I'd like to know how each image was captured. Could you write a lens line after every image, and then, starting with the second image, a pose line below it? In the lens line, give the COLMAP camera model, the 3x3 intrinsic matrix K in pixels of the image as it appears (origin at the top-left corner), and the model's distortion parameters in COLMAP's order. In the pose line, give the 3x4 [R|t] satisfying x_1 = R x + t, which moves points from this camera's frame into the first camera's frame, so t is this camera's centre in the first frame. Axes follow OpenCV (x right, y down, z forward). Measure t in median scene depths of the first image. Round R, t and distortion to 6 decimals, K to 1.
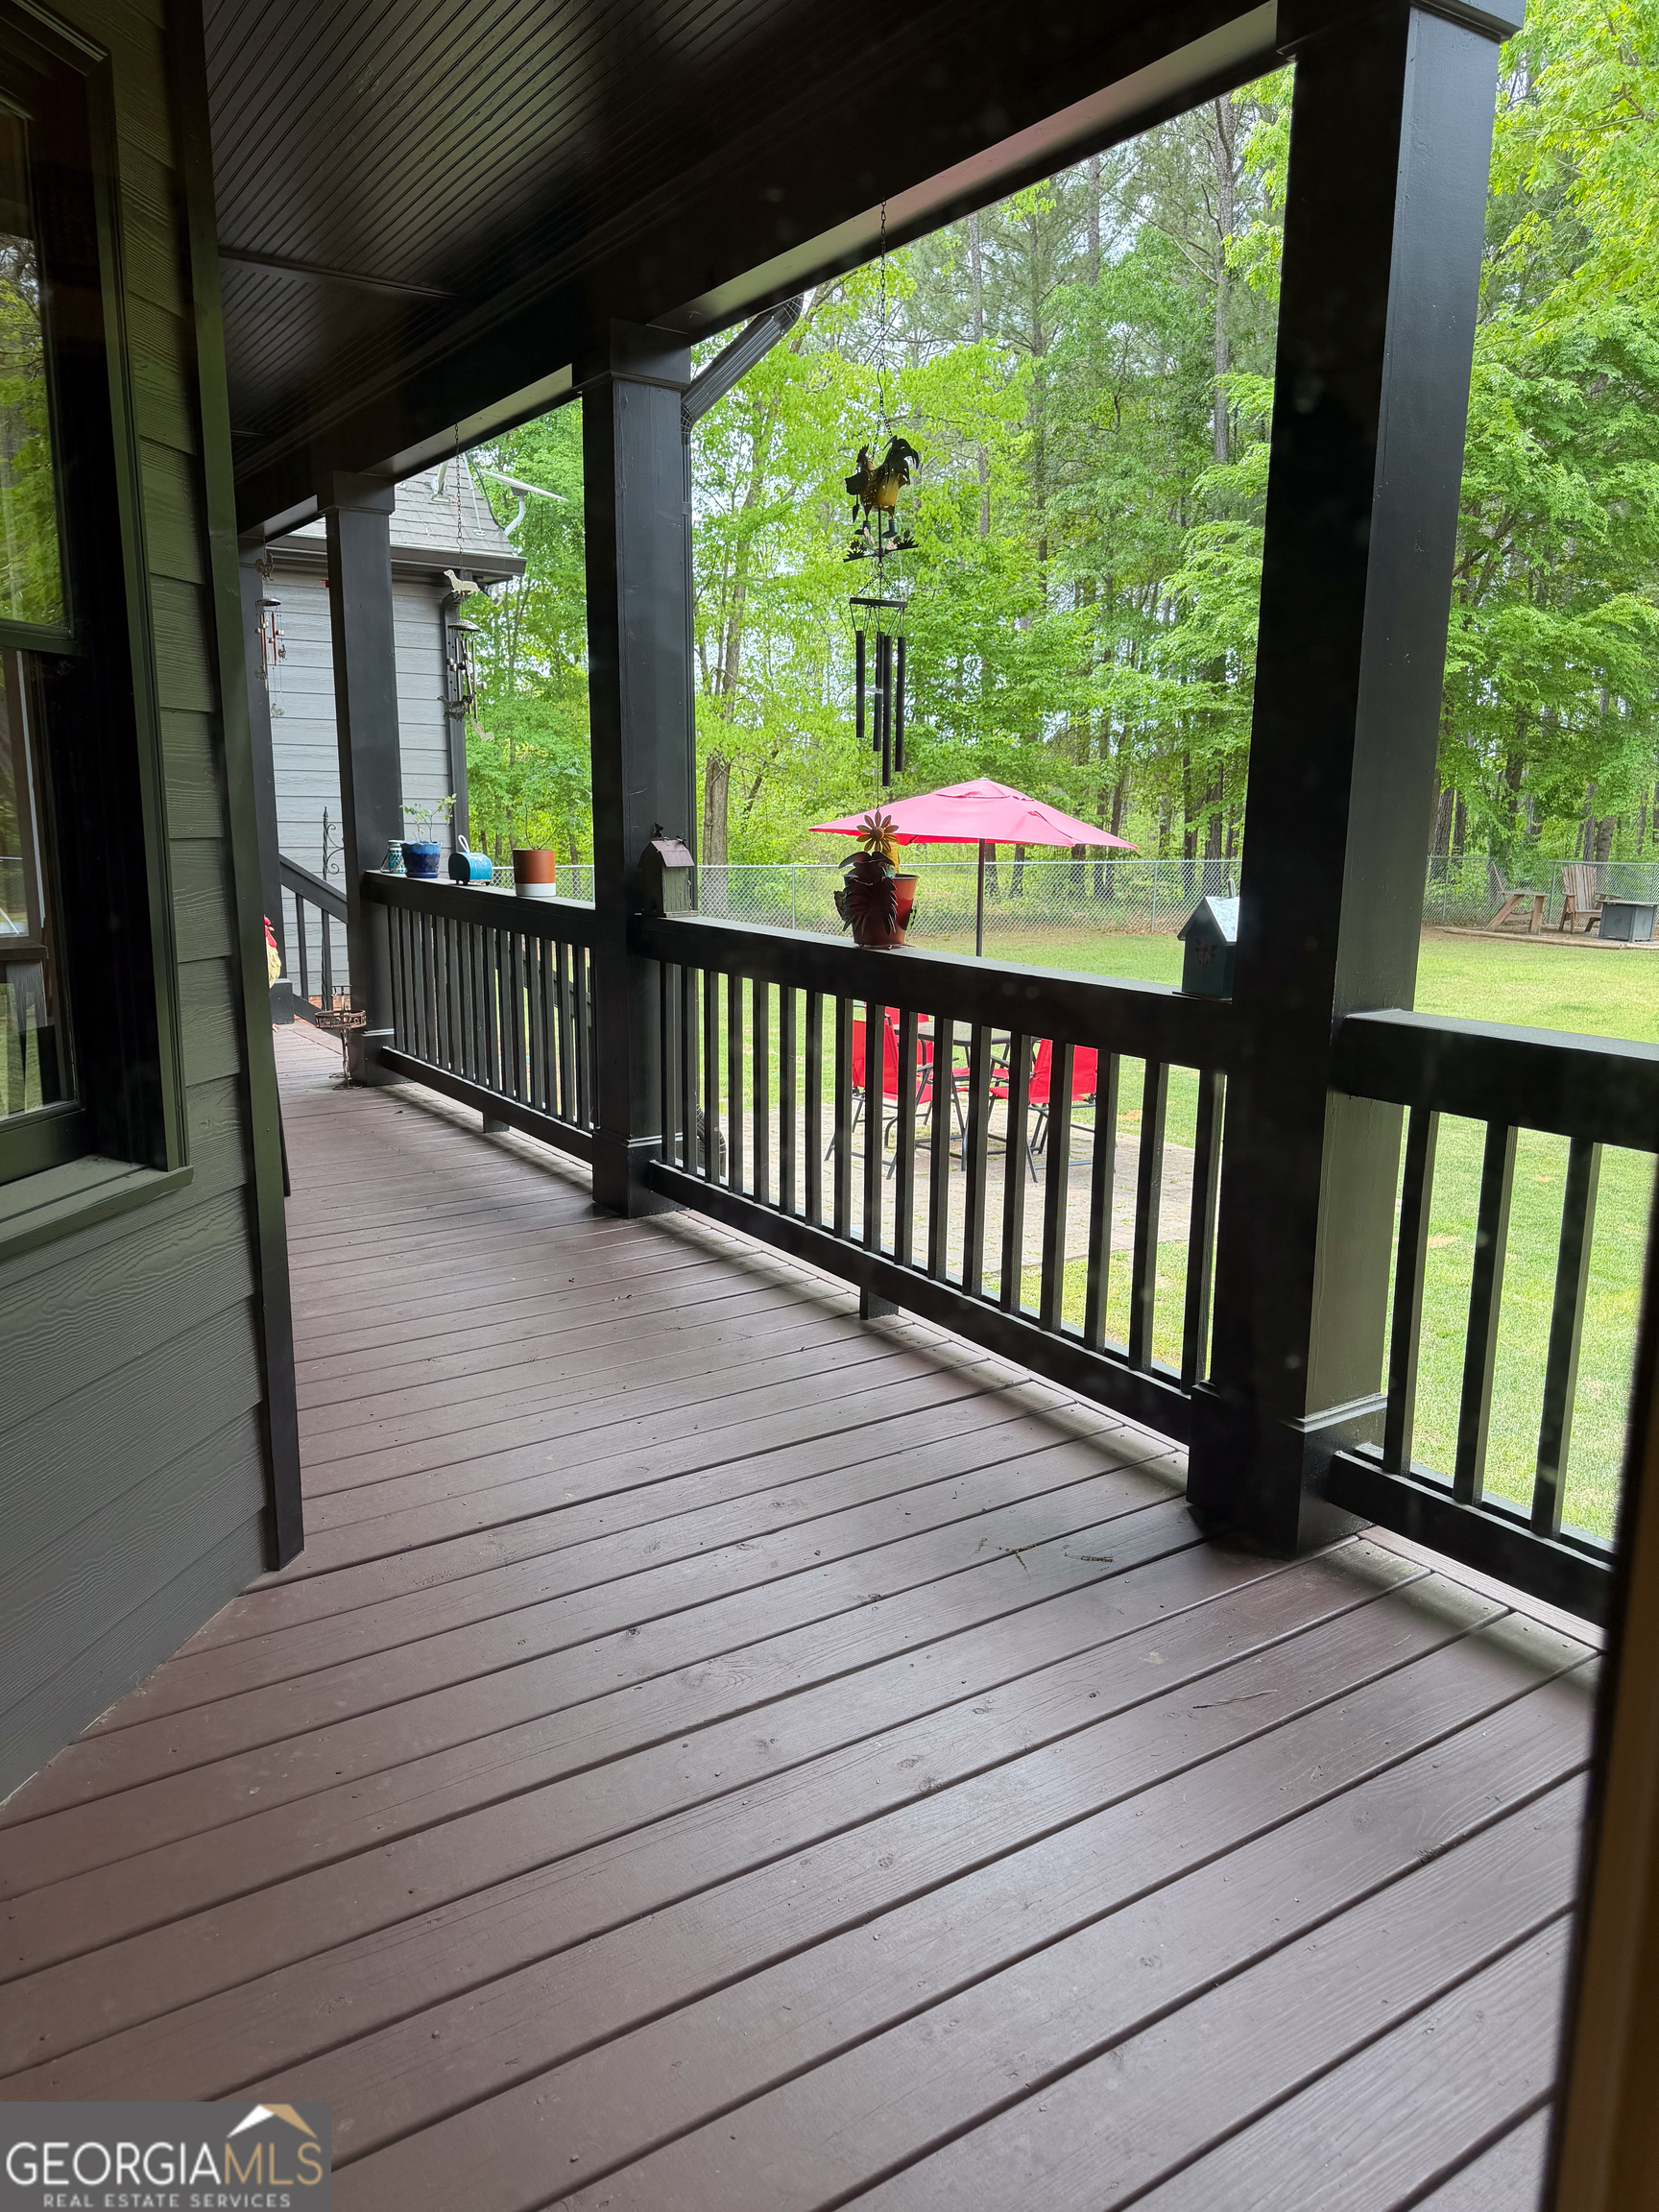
lens RADIAL K [[1556.3, 0, 829.5], [0, 1556.3, 1106.0], [0, 0, 1]] dist [0.045330, -0.060930]
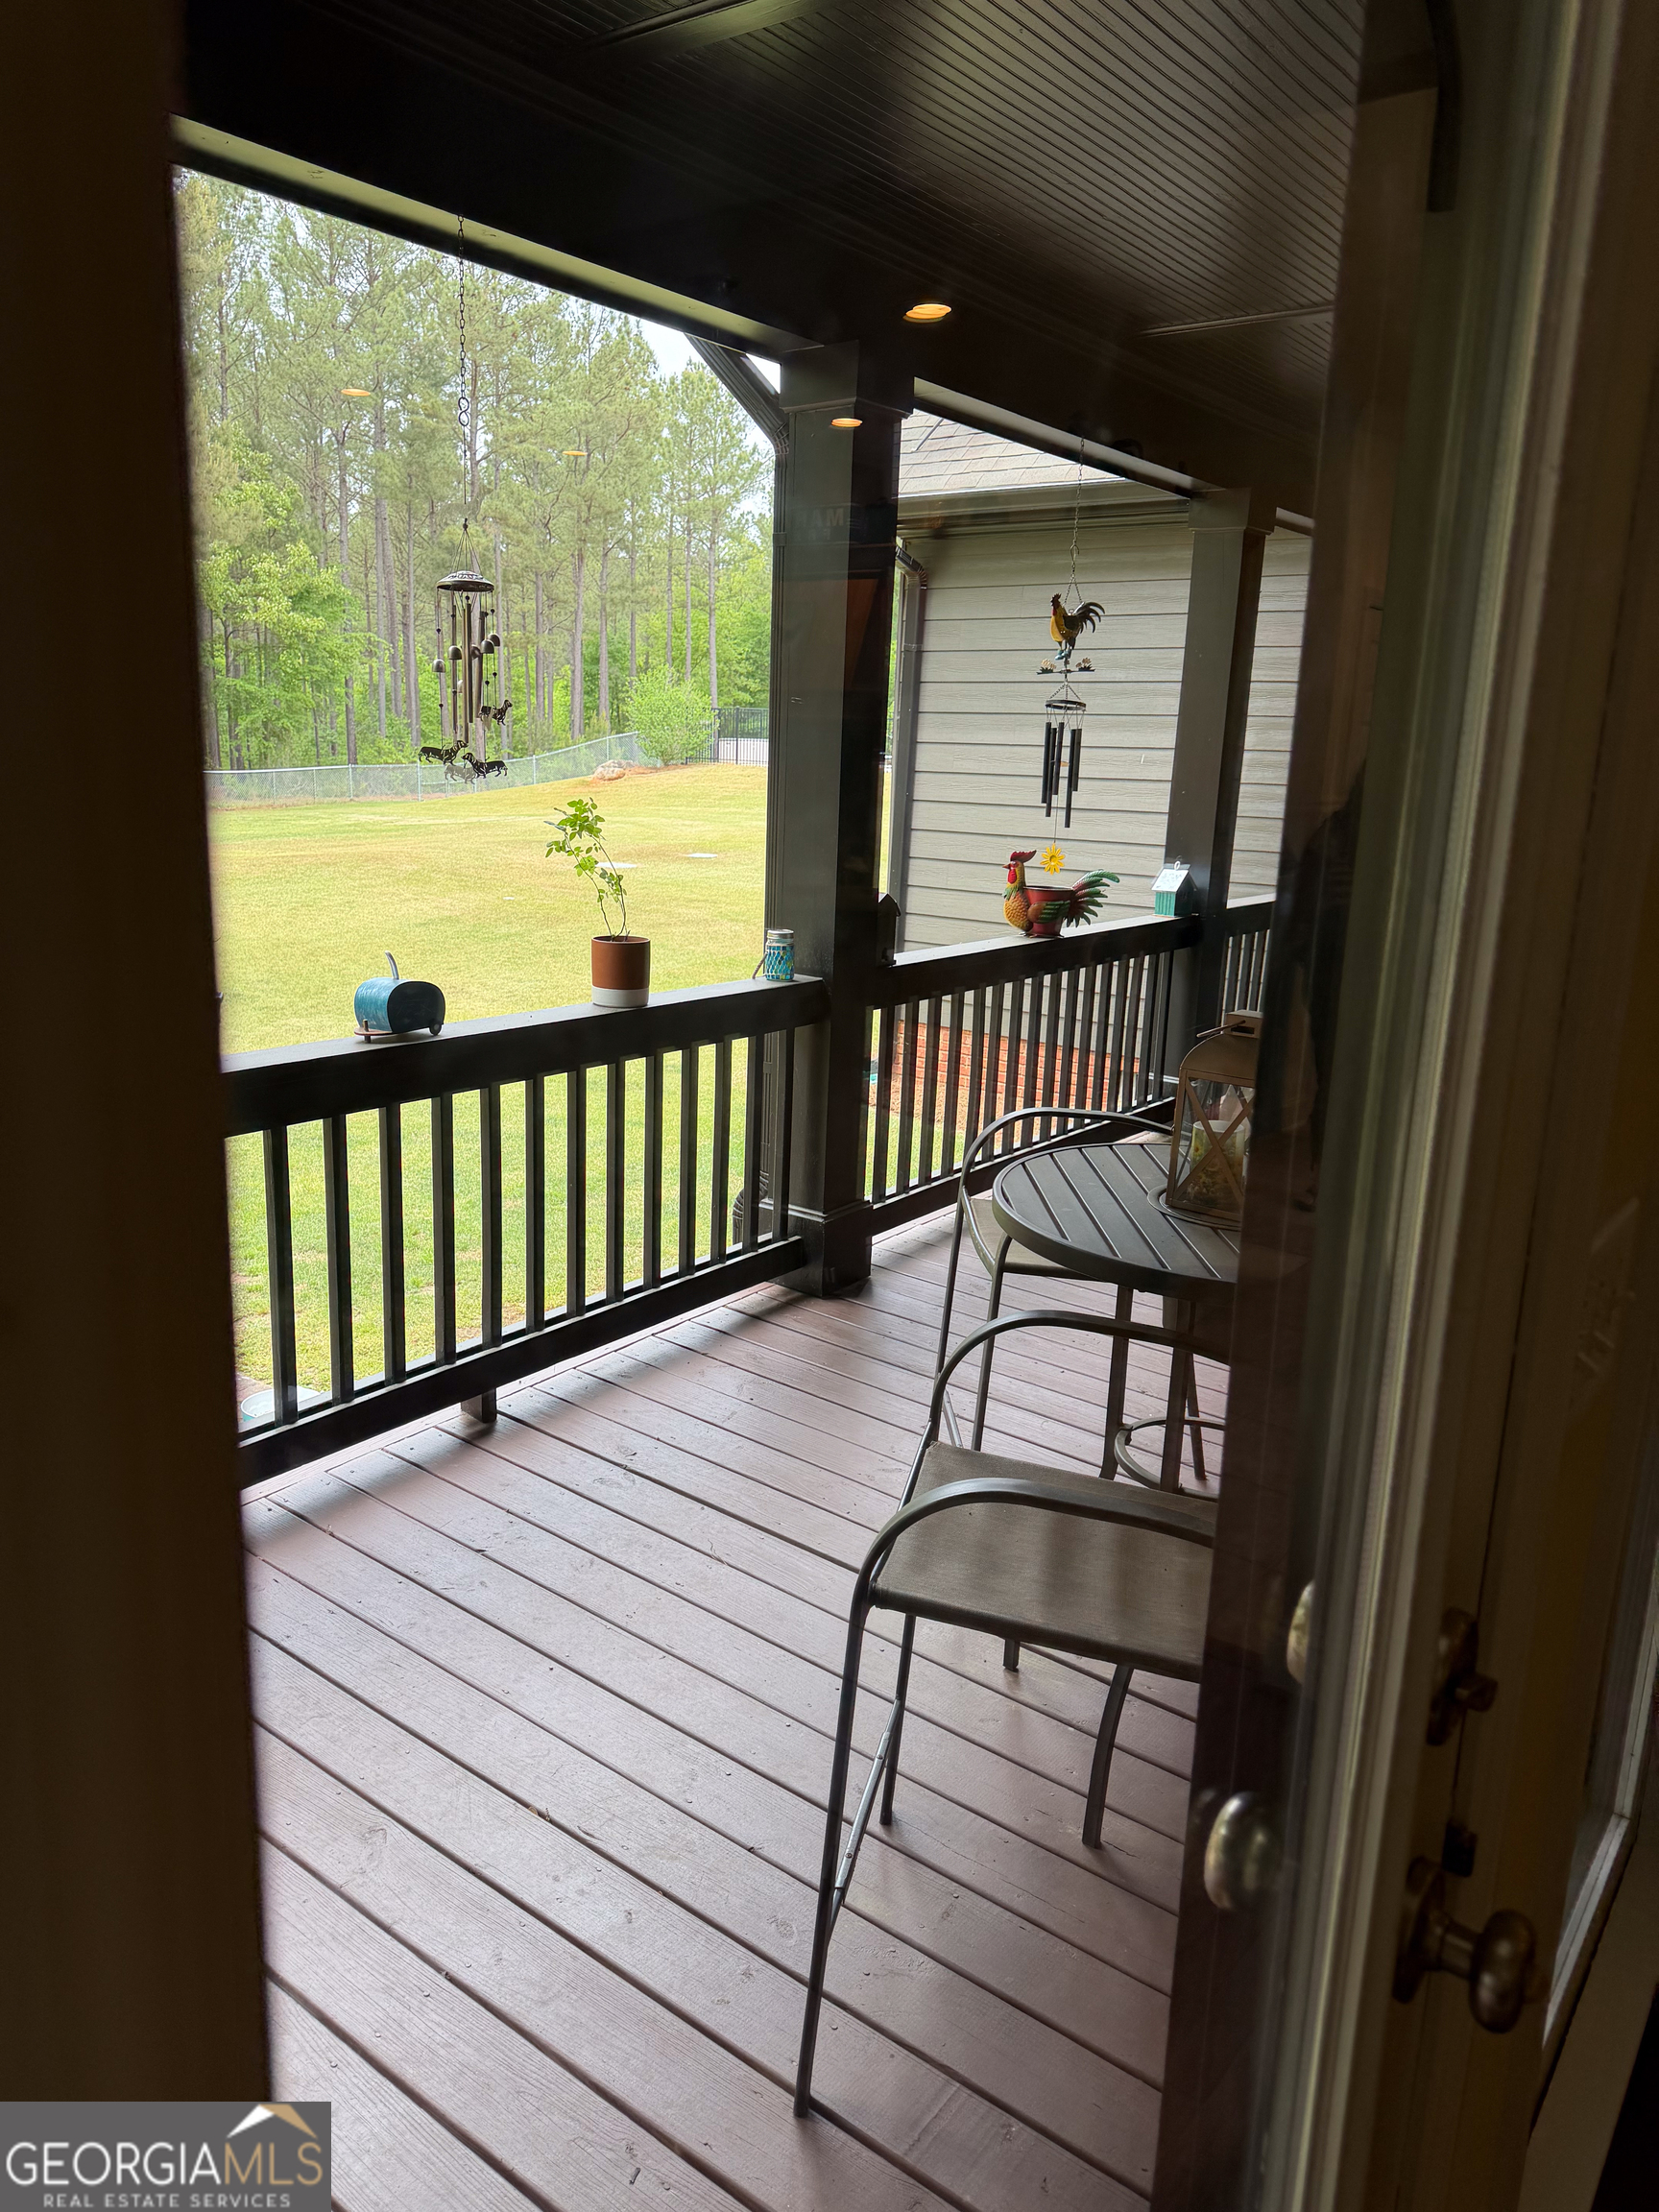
lens RADIAL K [[1556.3, 0, 829.5], [0, 1556.3, 1106.0], [0, 0, 1]] dist [0.045330, -0.060930]
pose [[-0.335733, -0.231967, 0.912948, -0.867441], [0.159388, 0.941238, 0.297769, -0.285227], [-0.928374, 0.245484, -0.279032, 1.112498]]
